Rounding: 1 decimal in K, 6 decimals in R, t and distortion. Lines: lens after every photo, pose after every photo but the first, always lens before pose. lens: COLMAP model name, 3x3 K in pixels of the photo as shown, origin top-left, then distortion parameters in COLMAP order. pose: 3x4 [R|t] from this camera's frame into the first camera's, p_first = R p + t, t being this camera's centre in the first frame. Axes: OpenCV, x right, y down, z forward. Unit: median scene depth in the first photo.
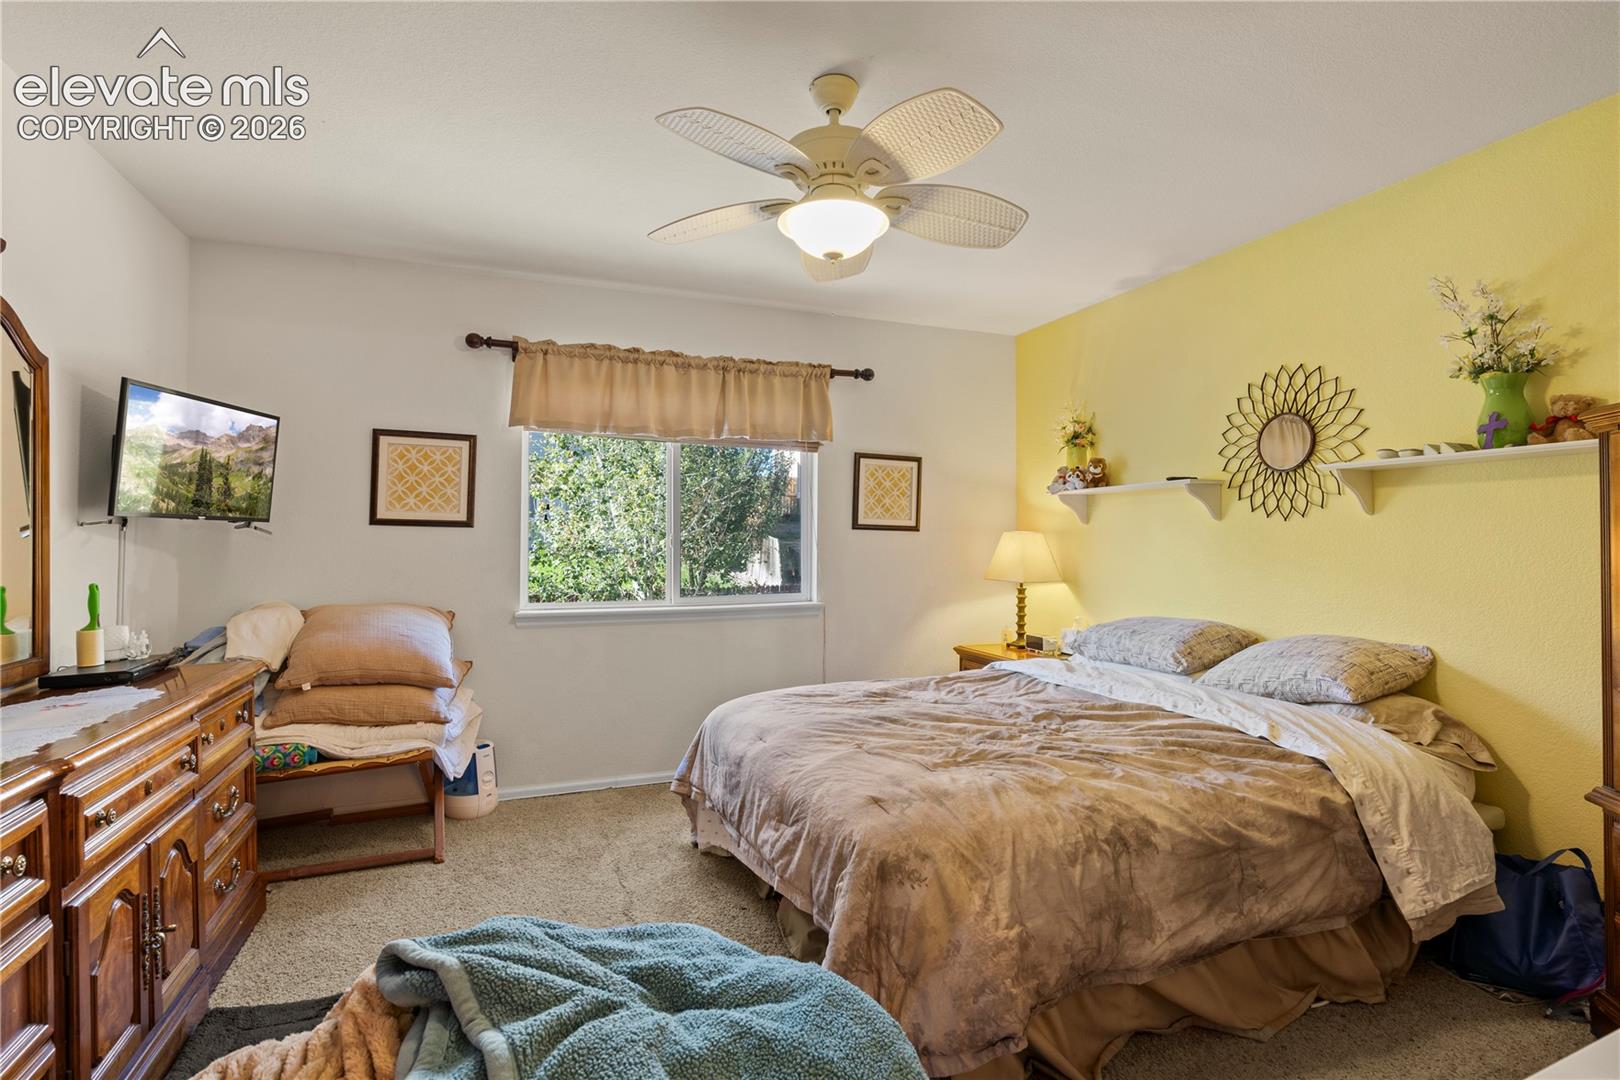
lens RADIAL K [[738.9, 0, 808.8], [0, 738.9, 543.4], [0, 0, 1]] dist [-0.003901, 0.002840]
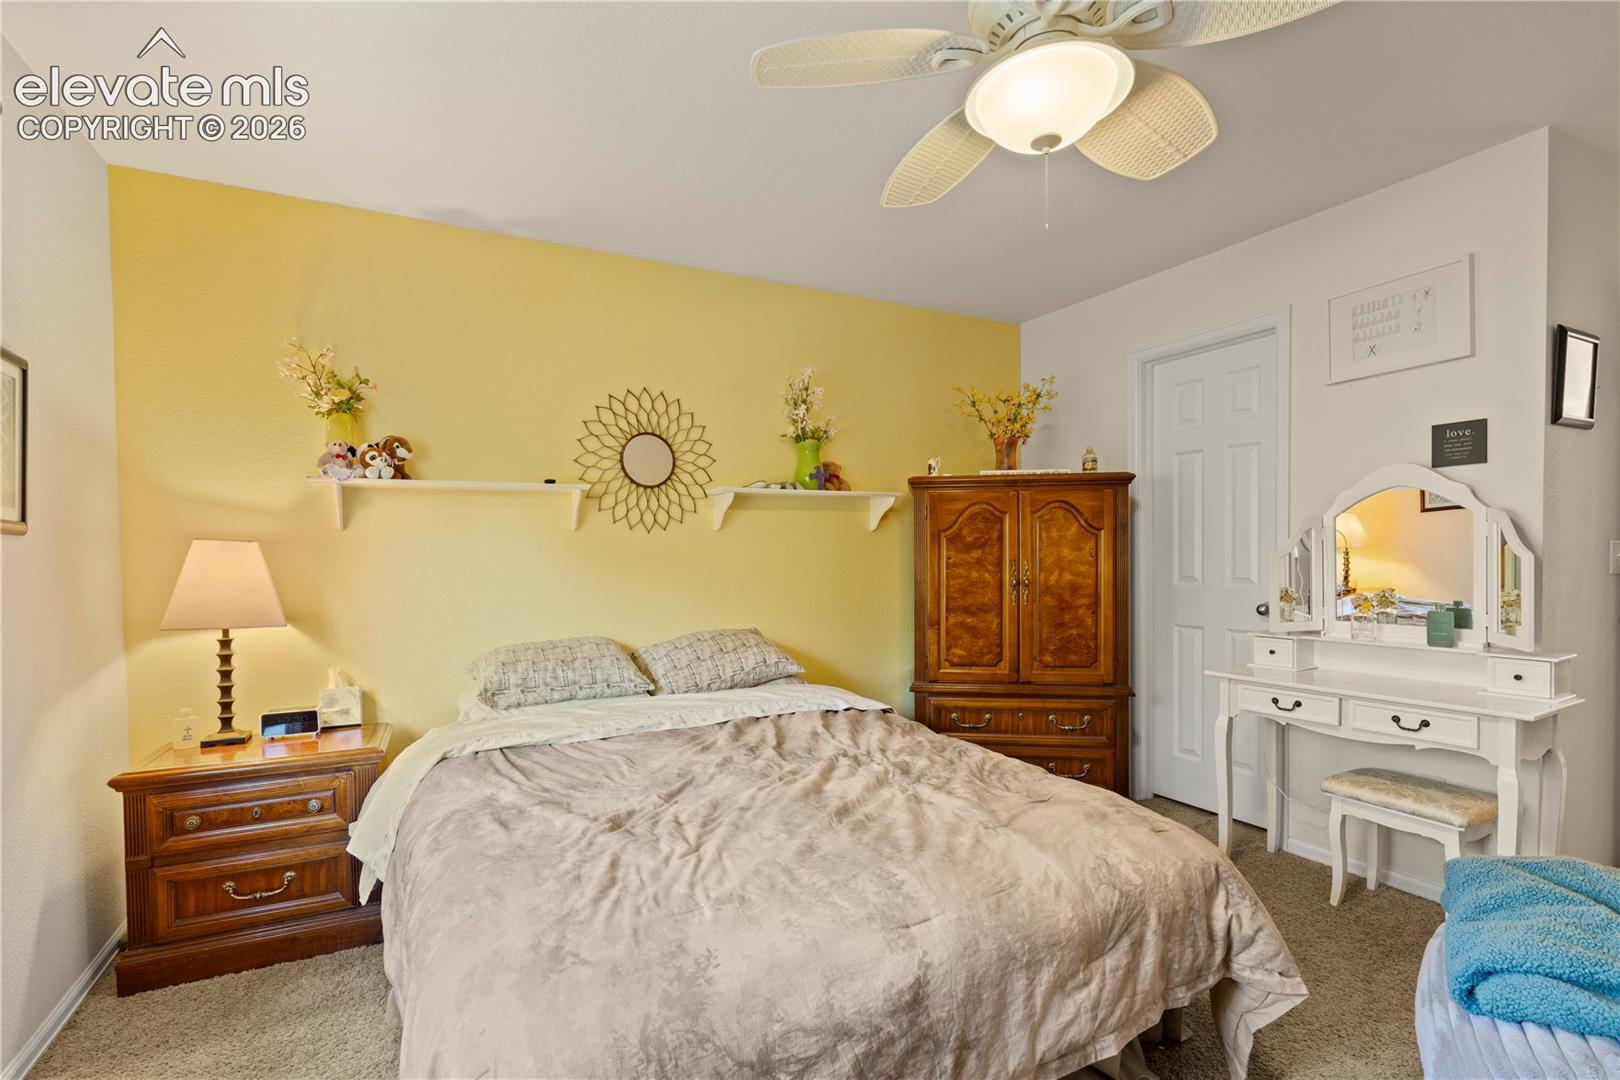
lens RADIAL K [[738.9, 0, 787.0], [0, 738.9, 573.3], [0, 0, 1]] dist [-0.003901, 0.002840]
pose [[-0.081734, -0.027133, 0.996285, -0.440463], [0.011476, 0.999537, 0.028163, -0.000121], [-0.996588, 0.013735, -0.081385, 0.870292]]
